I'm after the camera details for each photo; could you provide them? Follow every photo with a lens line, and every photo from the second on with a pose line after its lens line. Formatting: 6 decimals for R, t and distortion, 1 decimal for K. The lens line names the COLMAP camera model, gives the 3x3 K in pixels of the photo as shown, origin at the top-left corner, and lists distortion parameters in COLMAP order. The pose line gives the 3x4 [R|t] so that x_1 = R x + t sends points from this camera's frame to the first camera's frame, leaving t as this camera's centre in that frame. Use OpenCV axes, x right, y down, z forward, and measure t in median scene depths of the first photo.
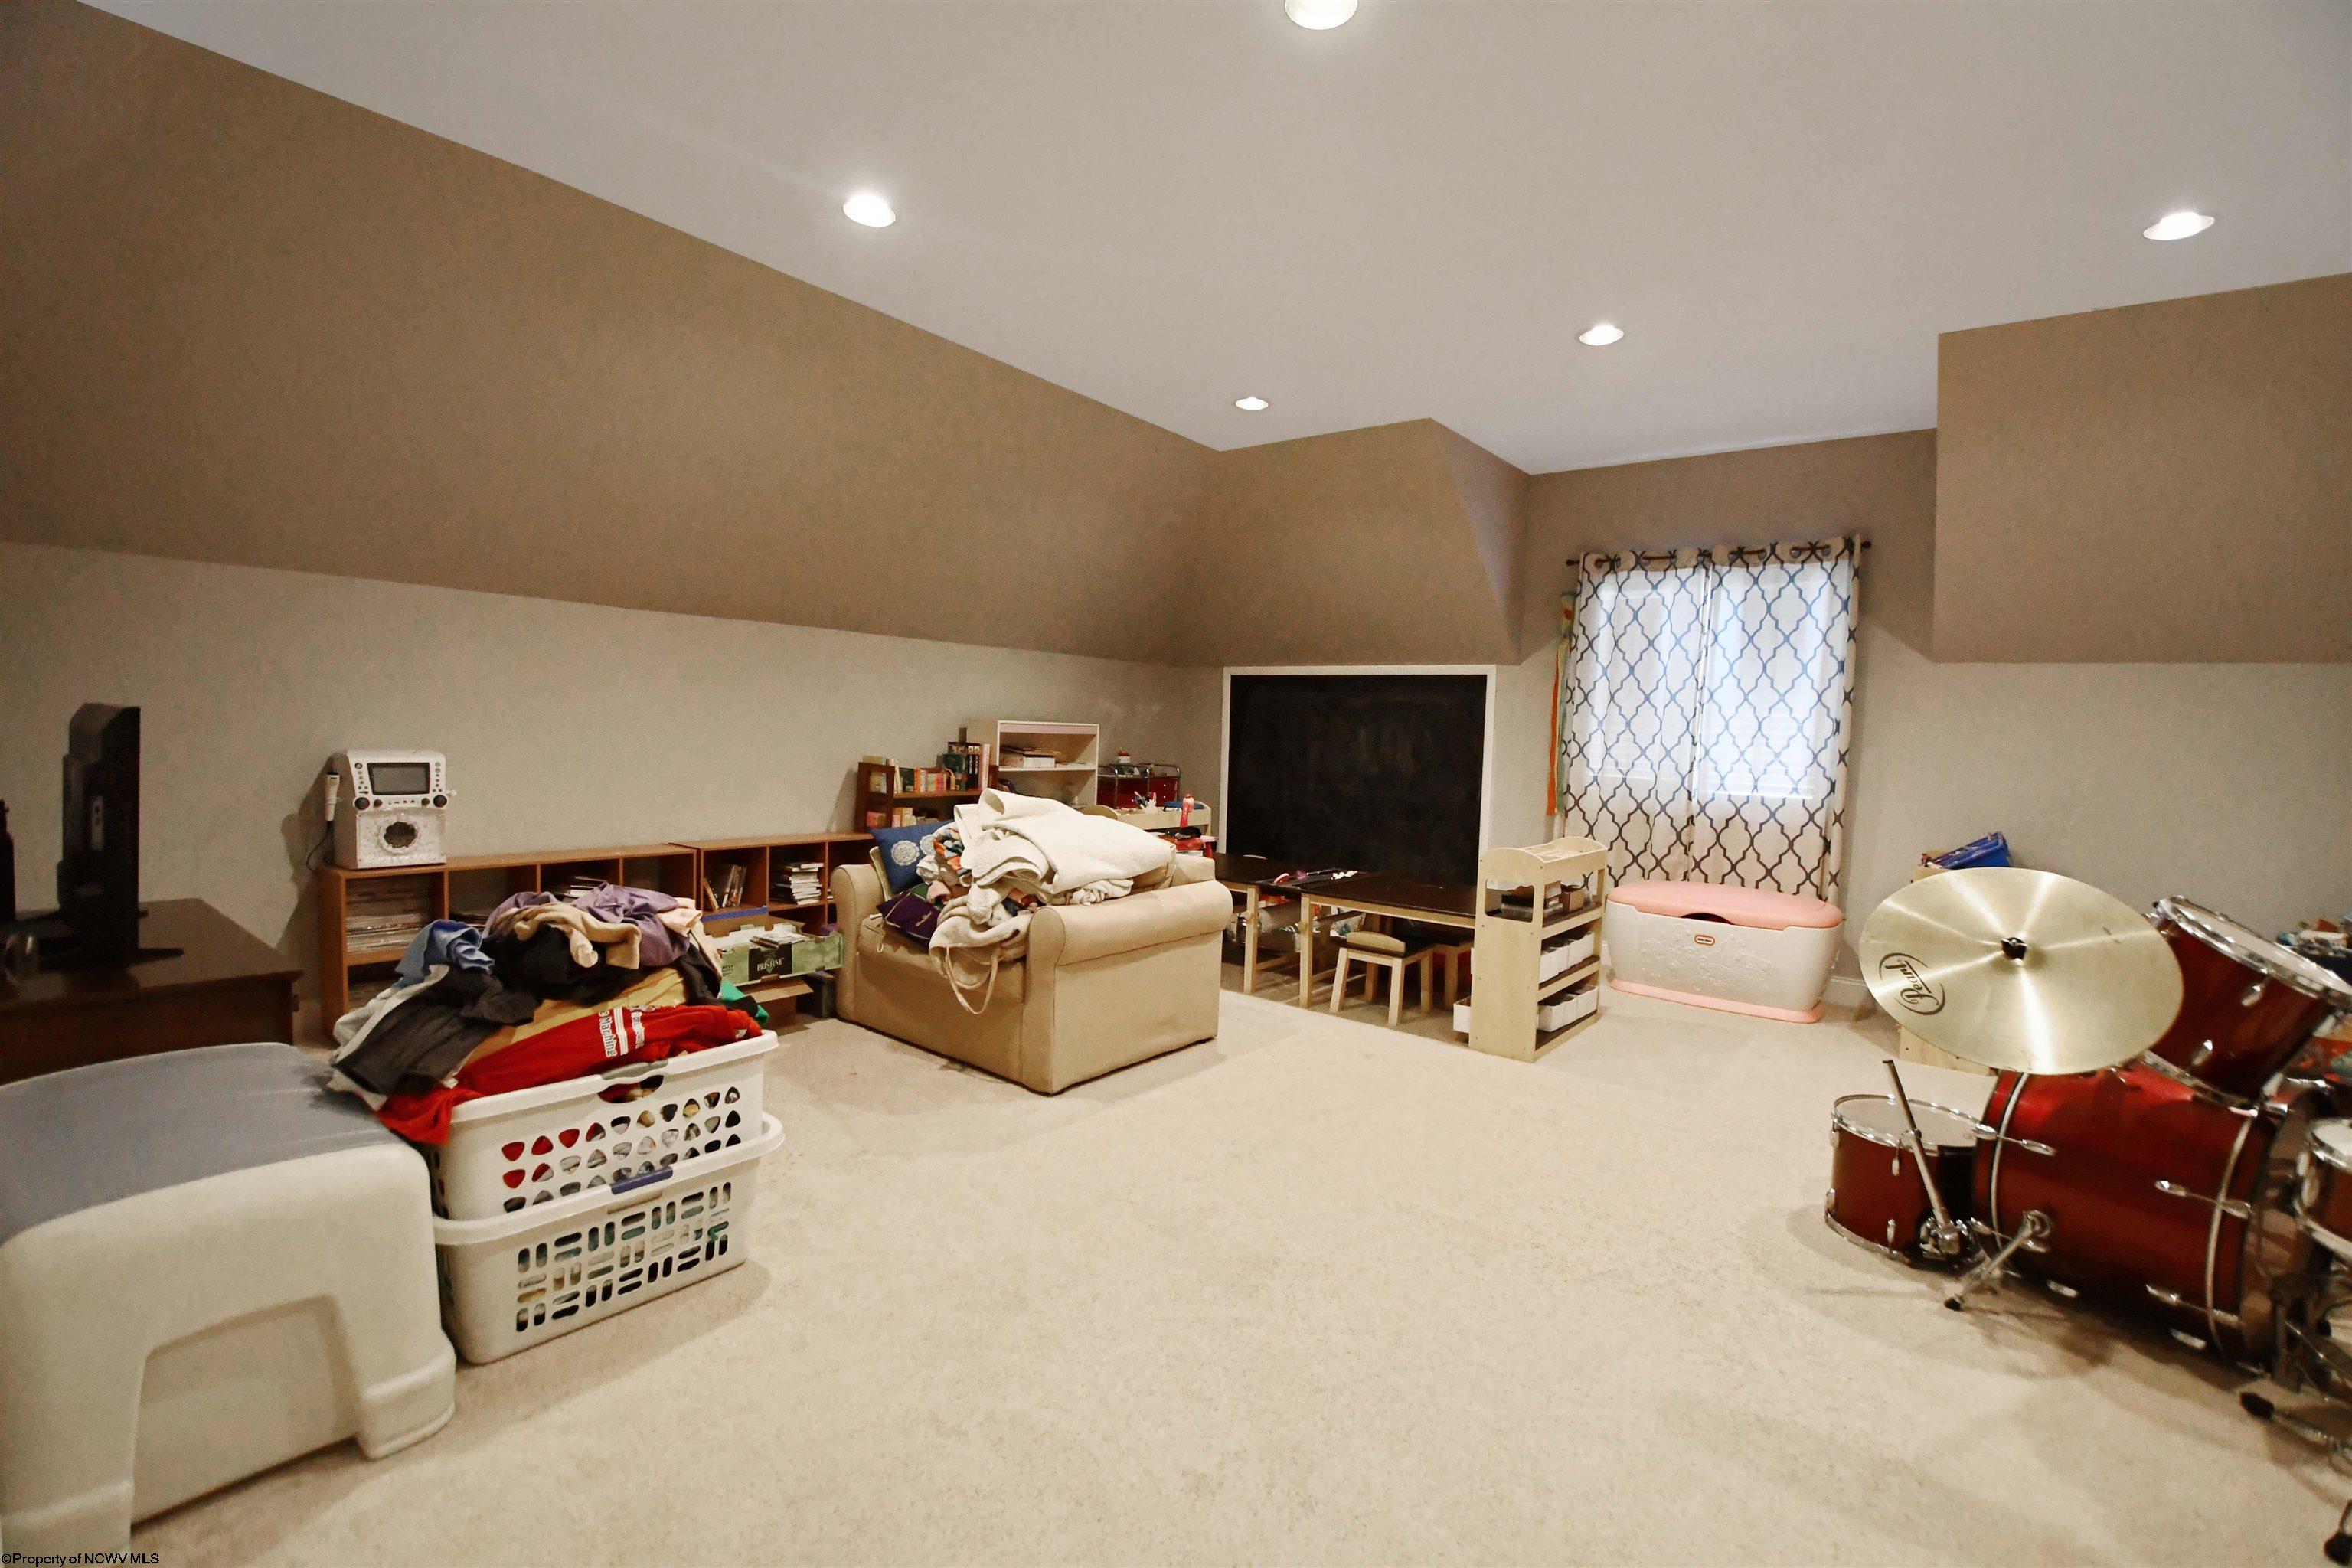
lens RADIAL K [[1026.3, 0, 1185.2], [0, 1026.3, 780.3], [0, 0, 1]] dist [0.001389, -0.000002]
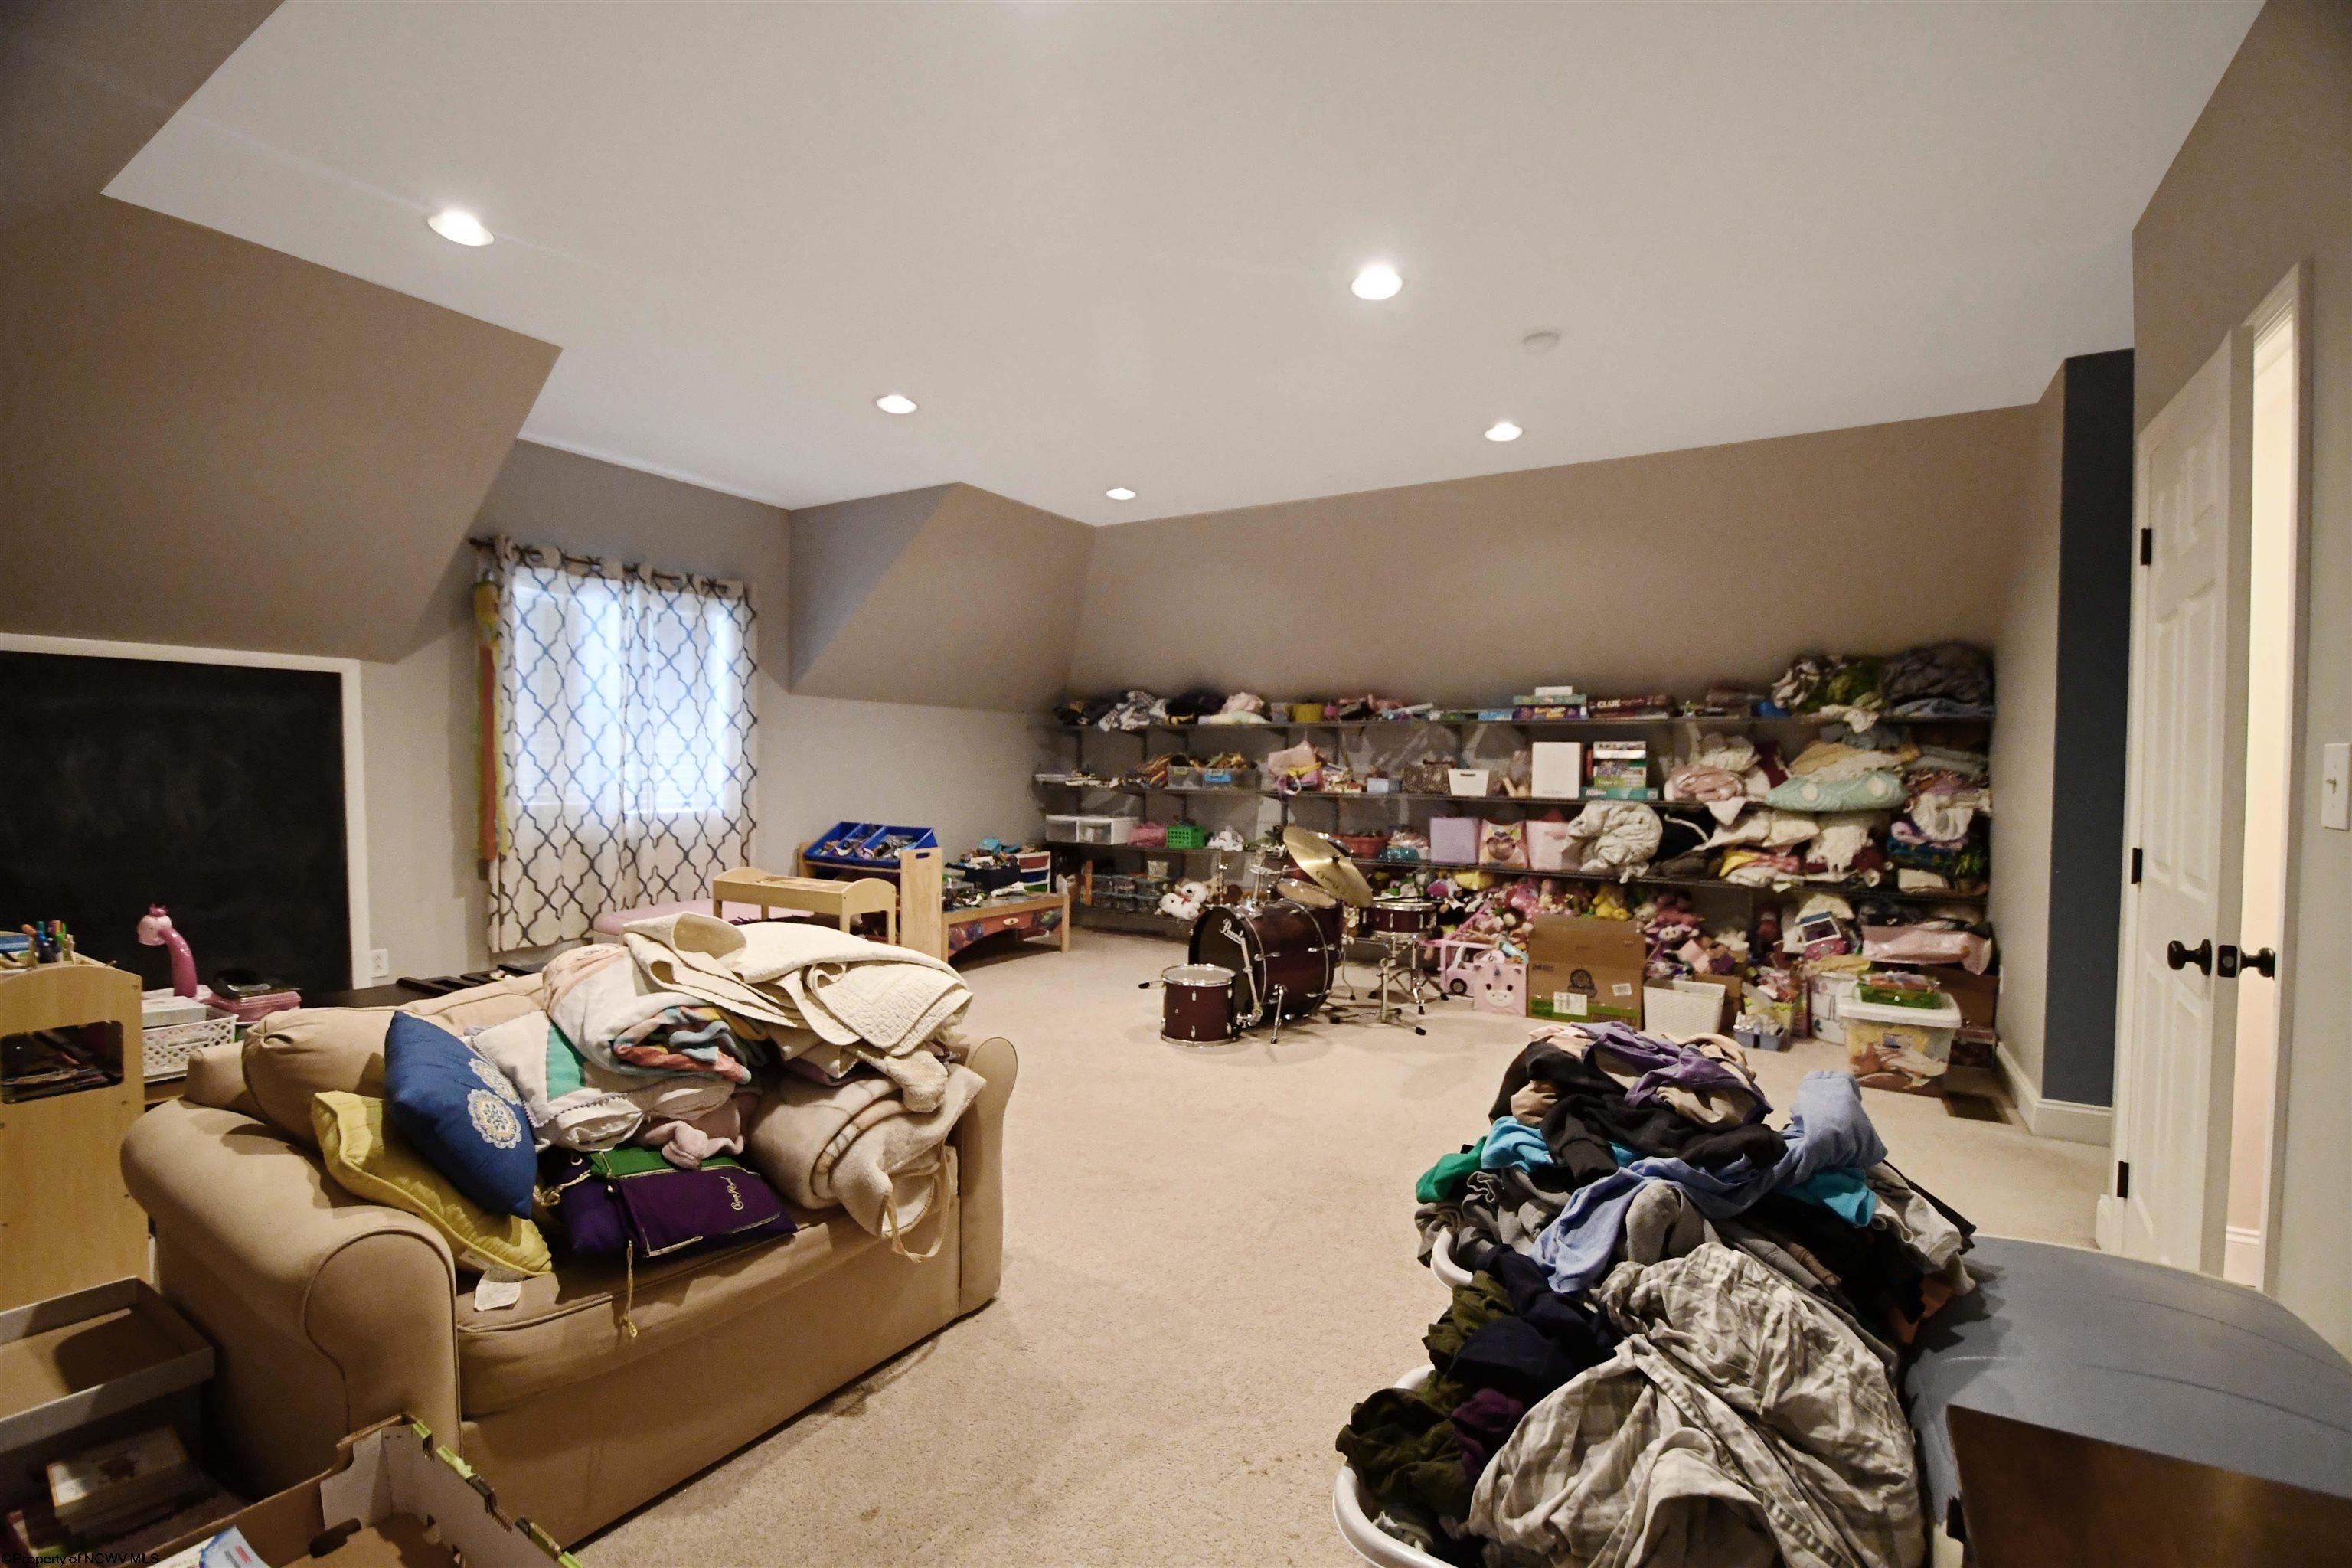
lens RADIAL K [[1026.3, 0, 1185.4], [0, 1026.3, 785.2], [0, 0, 1]] dist [0.001389, -0.000002]
pose [[-0.105133, -0.056862, 0.992831, -0.545305], [0.037653, 0.997420, 0.061112, -0.057531], [-0.993745, 0.043808, -0.102721, 0.603518]]
